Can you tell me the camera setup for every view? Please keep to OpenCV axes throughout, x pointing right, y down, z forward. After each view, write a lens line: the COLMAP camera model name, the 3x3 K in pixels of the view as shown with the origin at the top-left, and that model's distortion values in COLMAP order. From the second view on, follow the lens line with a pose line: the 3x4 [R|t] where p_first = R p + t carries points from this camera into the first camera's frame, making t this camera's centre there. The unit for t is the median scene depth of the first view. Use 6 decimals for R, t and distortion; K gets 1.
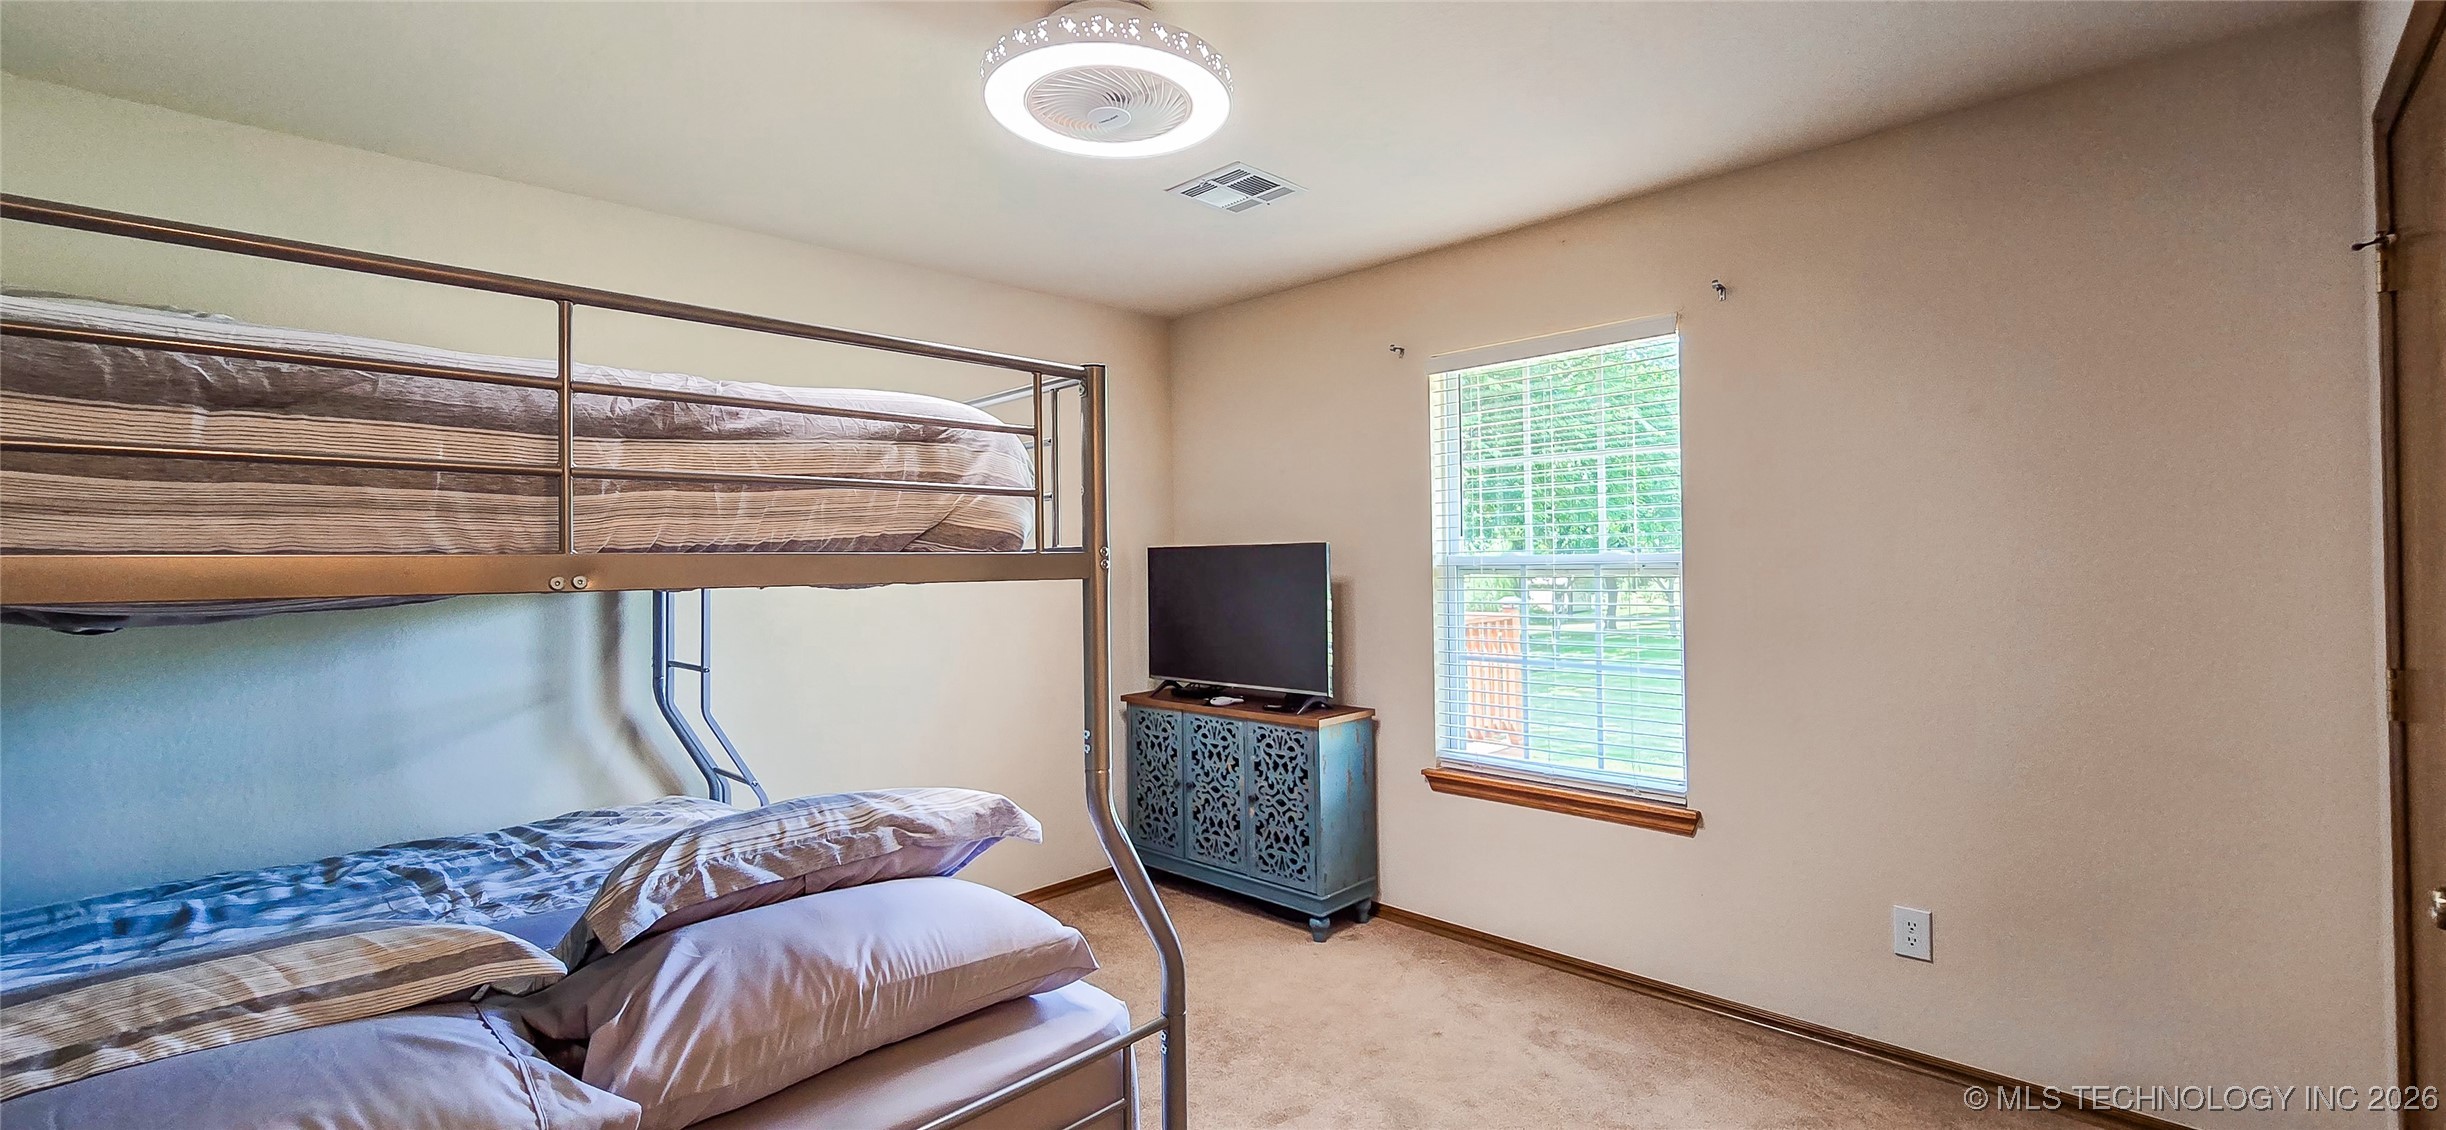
lens RADIAL K [[1009.1, 0, 1230.4], [0, 1009.1, 551.1], [0, 0, 1]] dist [-0.002860, -0.000203]
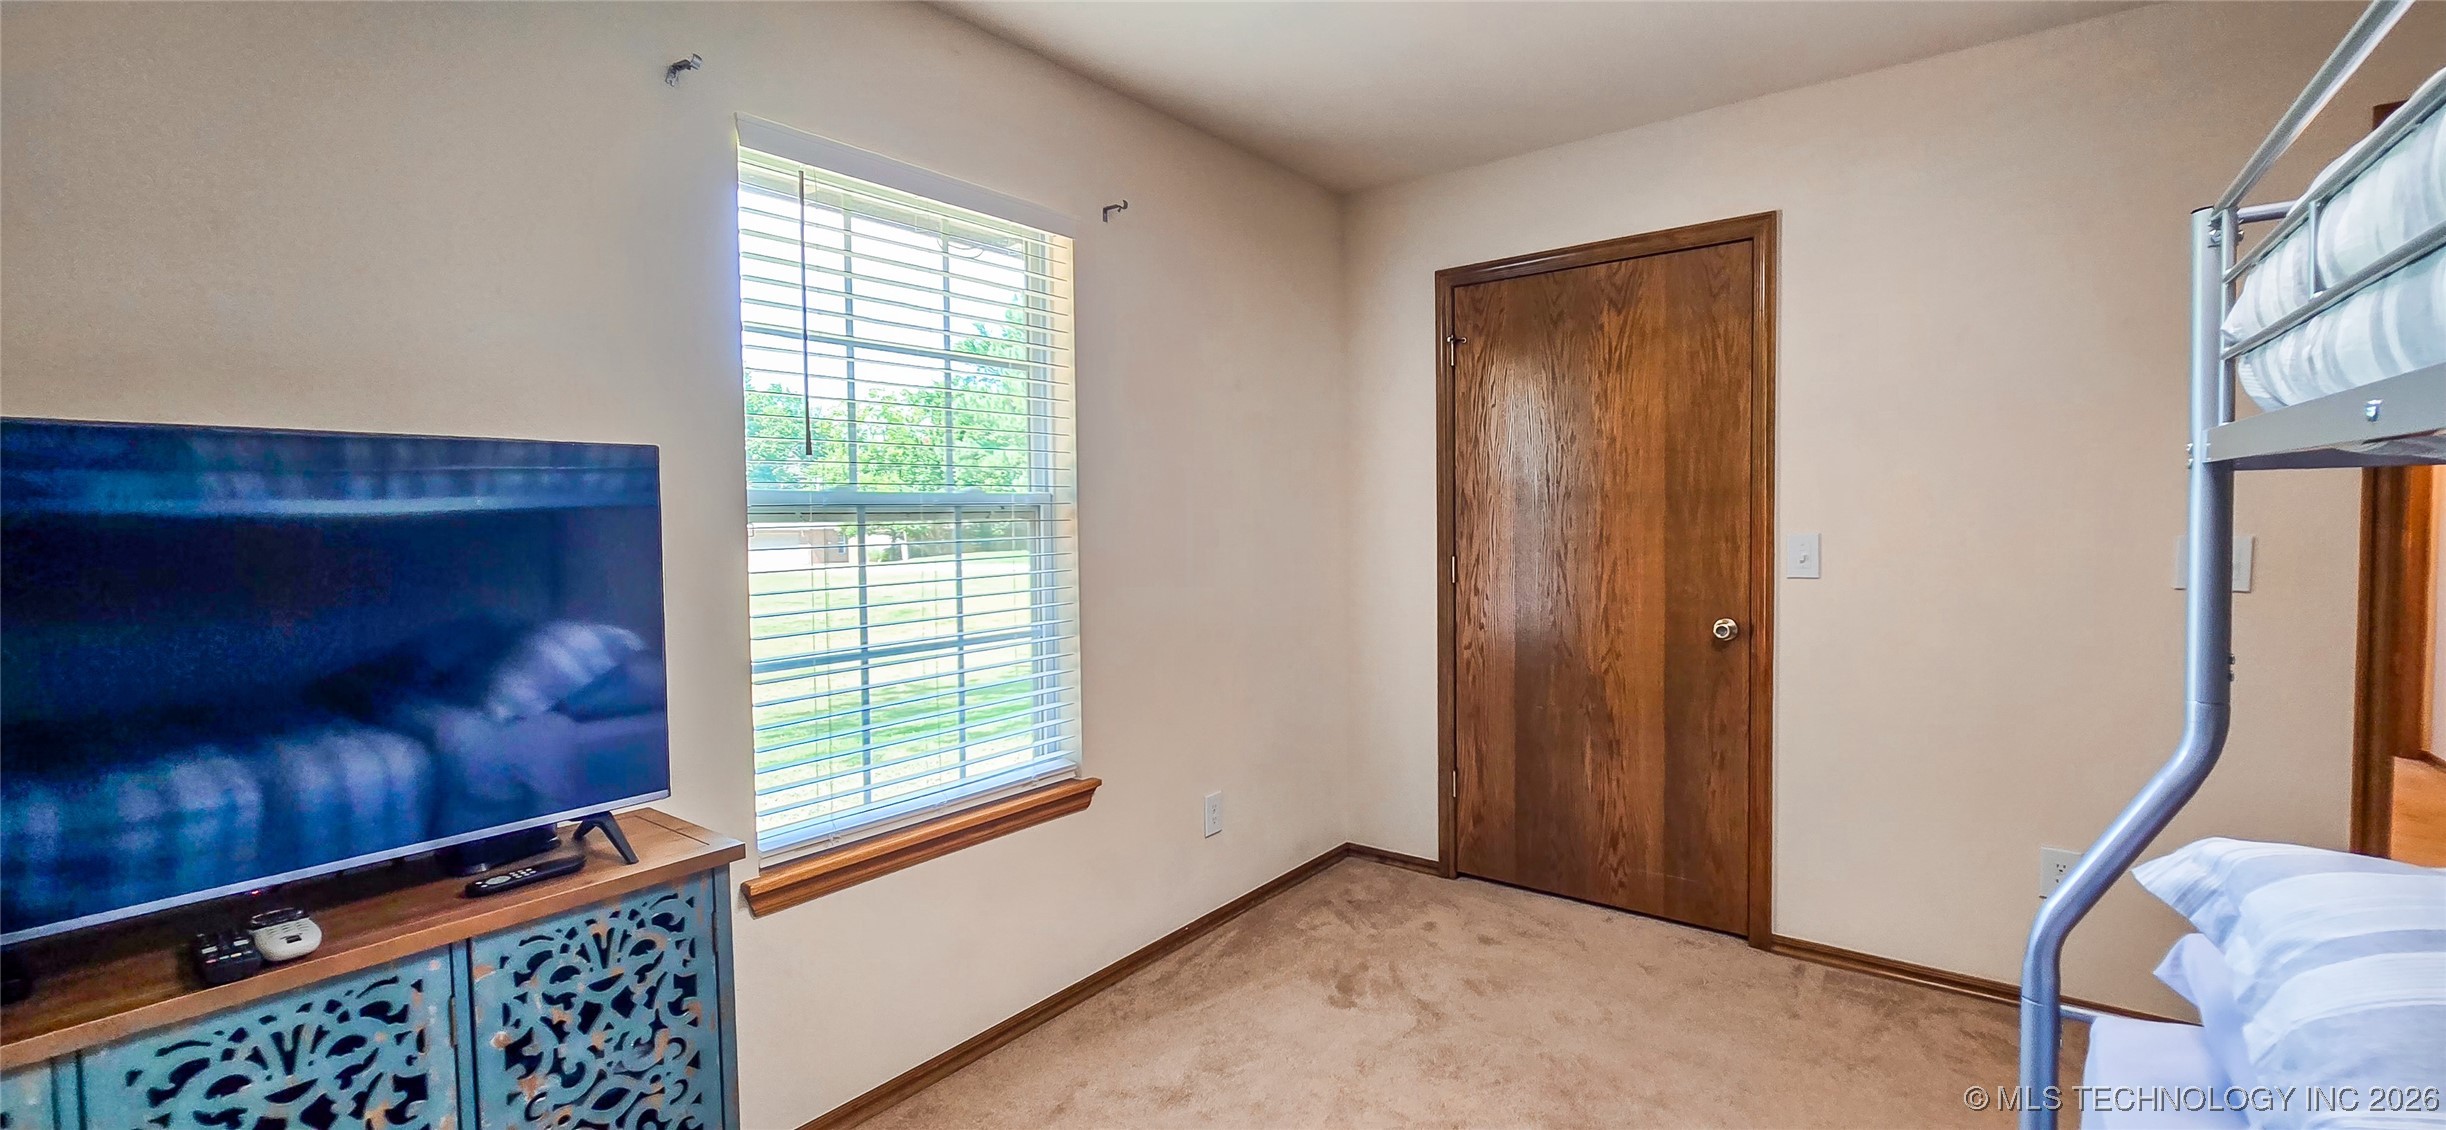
lens RADIAL K [[977.6, 0, 1226.2], [0, 977.6, 566.2], [0, 0, 1]] dist [-0.034451, 0.000054]
pose [[-0.120108, -0.021465, 0.992529, -0.343338], [0.024942, 0.999385, 0.024632, 0.040829], [-0.992447, 0.027714, -0.119499, 0.811065]]
